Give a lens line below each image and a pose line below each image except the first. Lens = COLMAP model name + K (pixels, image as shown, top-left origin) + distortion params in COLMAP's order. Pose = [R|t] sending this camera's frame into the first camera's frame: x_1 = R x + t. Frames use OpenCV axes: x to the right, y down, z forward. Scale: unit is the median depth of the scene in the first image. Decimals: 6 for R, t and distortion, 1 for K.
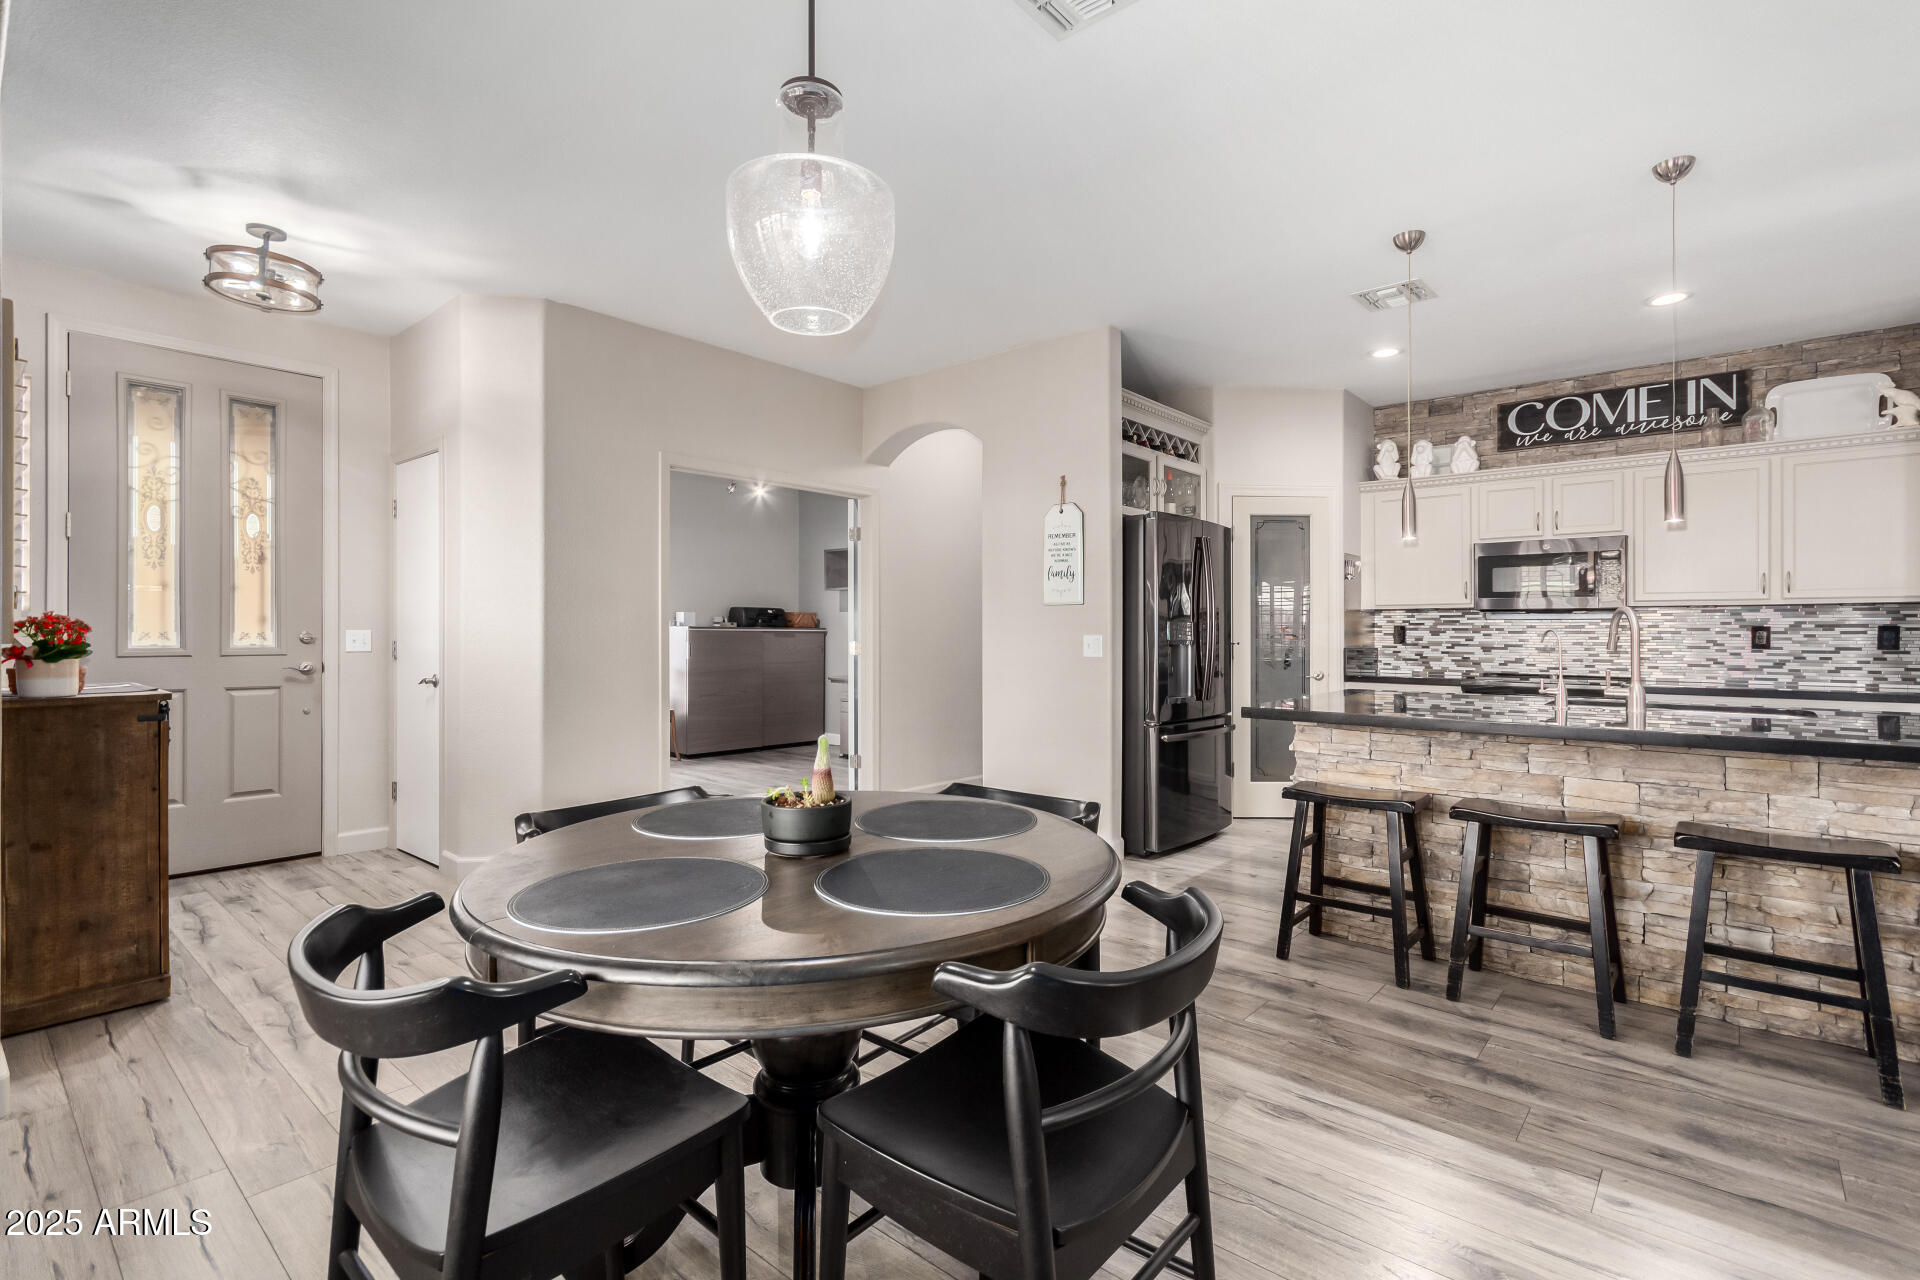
lens RADIAL K [[899.3, 0, 968.6], [0, 899.3, 626.8], [0, 0, 1]] dist [0.005185, 0.000581]
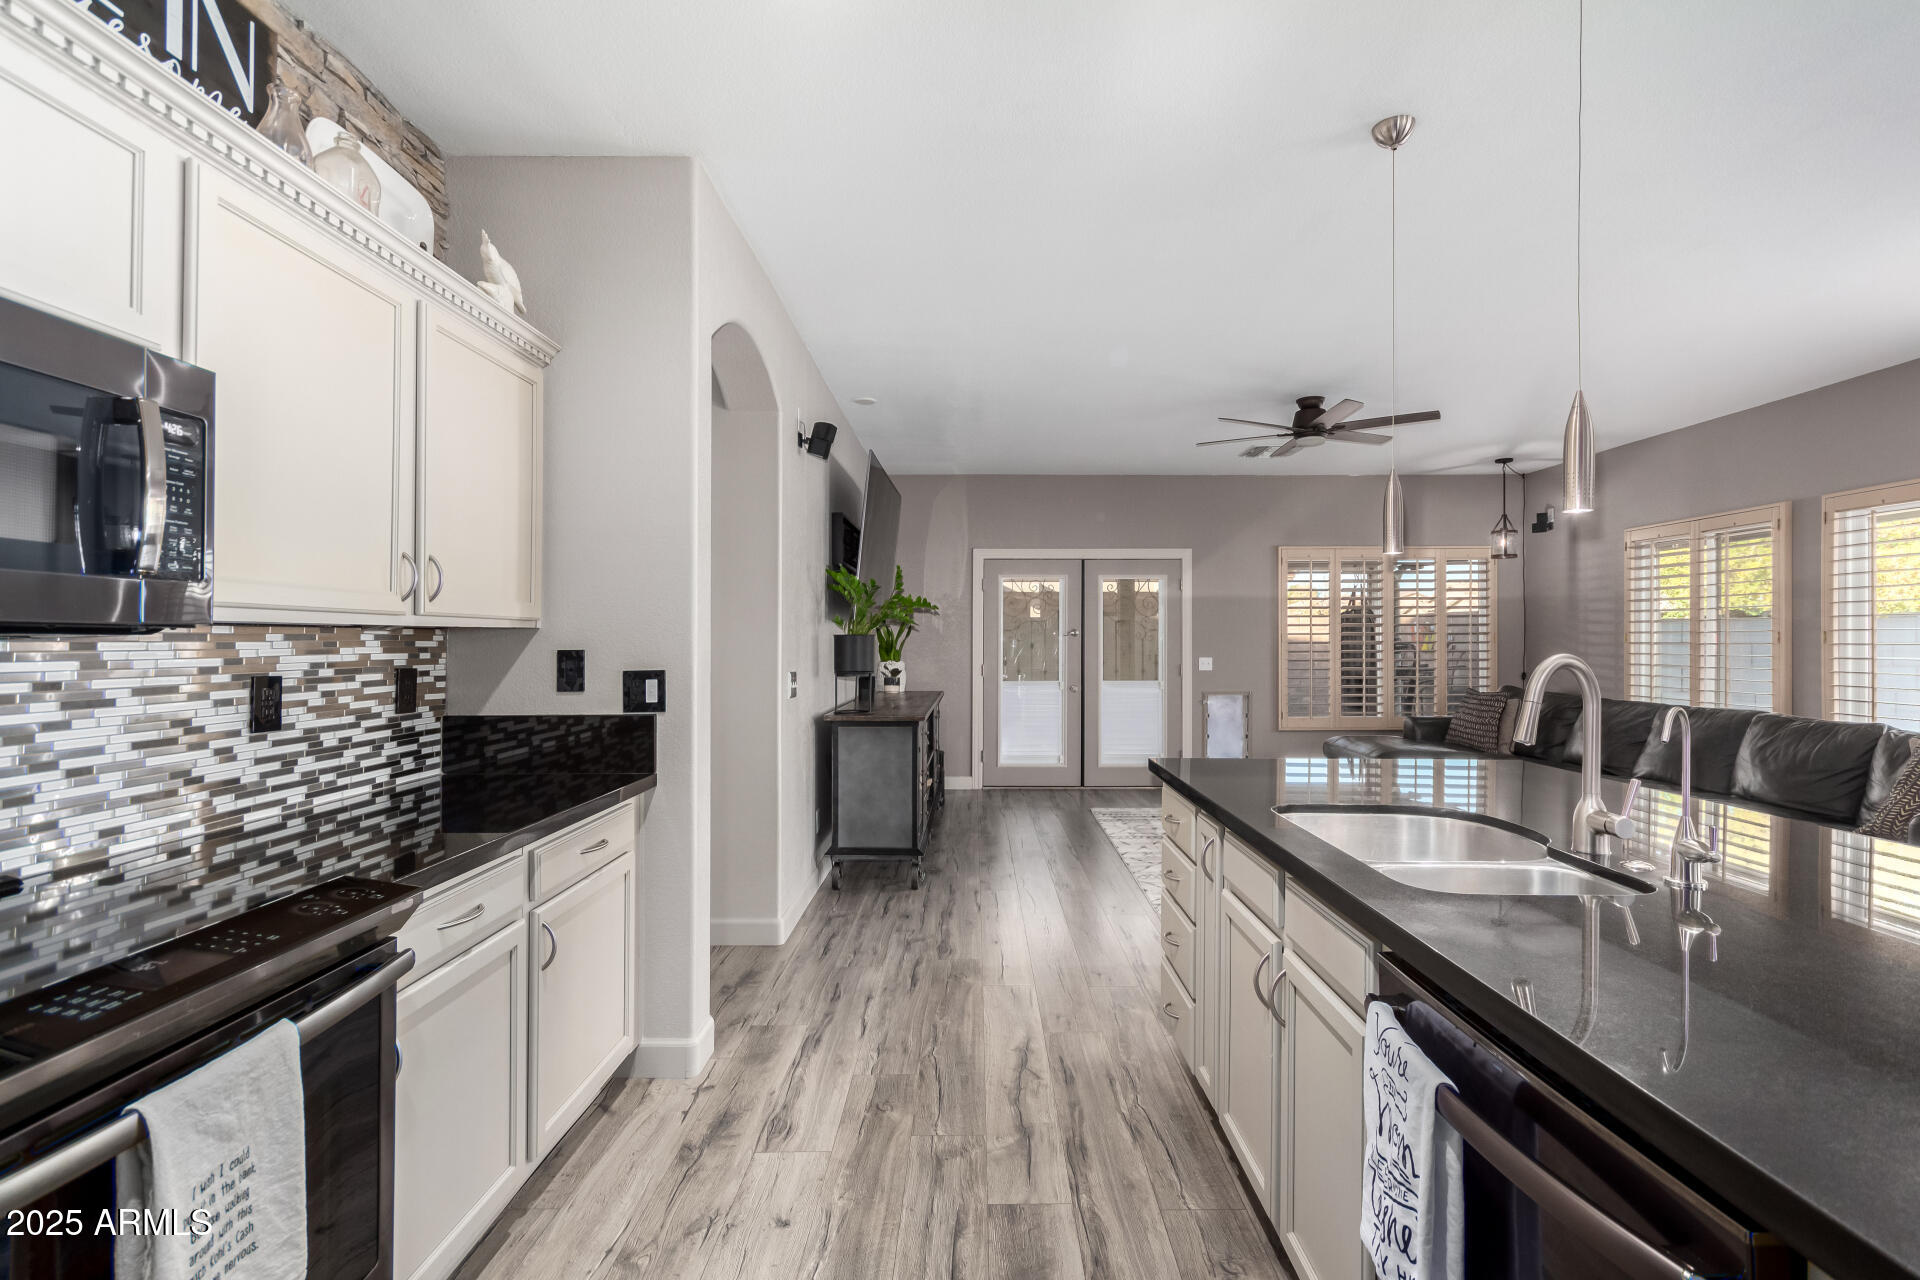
lens RADIAL K [[894.2, 0, 968.4], [0, 894.2, 637.5], [0, 0, 1]] dist [0.007104, 0.000912]
pose [[-0.645078, 0.001241, 0.764115, 0.361058], [-0.005205, 0.999968, -0.006018, -0.017053], [-0.764099, -0.007859, -0.645051, 1.018149]]
